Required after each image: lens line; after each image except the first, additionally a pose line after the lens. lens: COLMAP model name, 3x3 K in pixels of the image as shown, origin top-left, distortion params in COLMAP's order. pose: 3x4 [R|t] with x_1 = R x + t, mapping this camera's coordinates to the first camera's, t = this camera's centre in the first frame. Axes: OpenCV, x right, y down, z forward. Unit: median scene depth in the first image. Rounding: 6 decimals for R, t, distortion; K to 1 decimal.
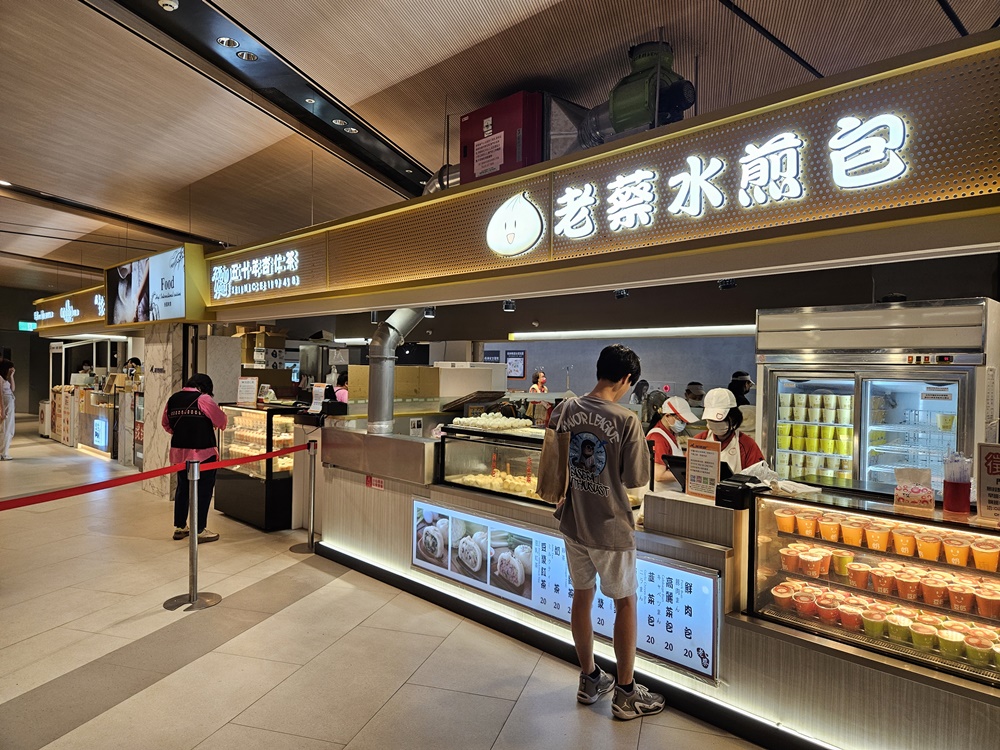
lens RADIAL K [[677.8, 0, 500.0], [0, 677.8, 375.0], [0, 0, 1]] dist [-0.040115, 0.002925]
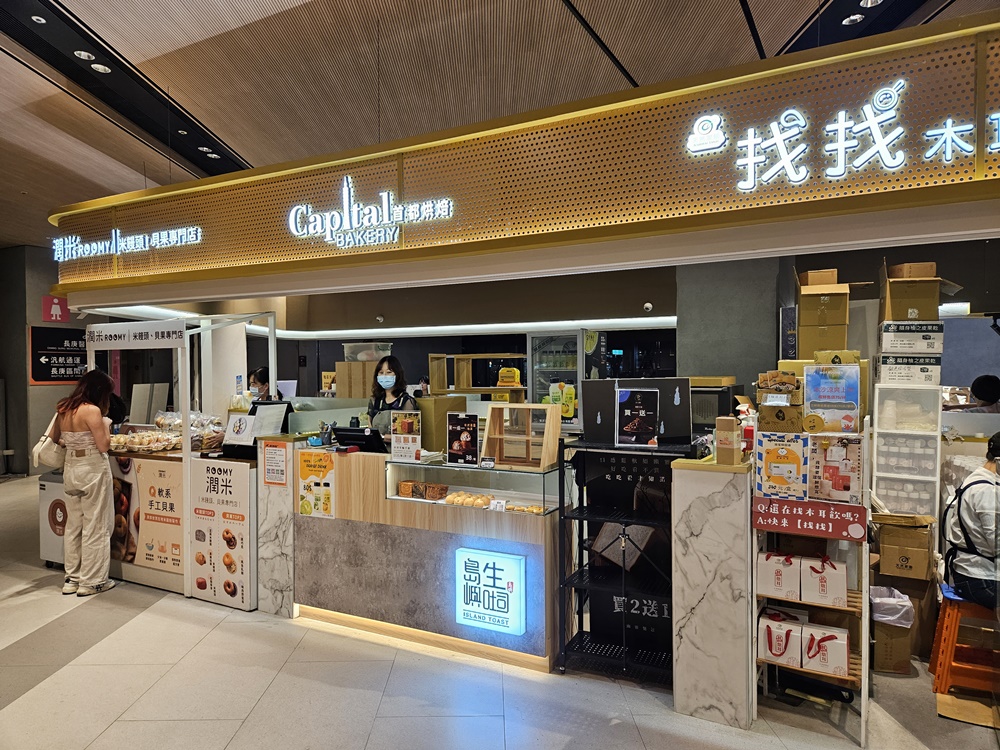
lens RADIAL K [[673.2, 0, 500.0], [0, 673.2, 375.0], [0, 0, 1]] dist [-0.002617, 0.000325]
pose [[0.956538, -0.023682, 0.290645, -0.179928], [0.021769, 0.999715, 0.009814, -0.005740], [-0.290795, -0.003060, 0.956781, 0.180604]]
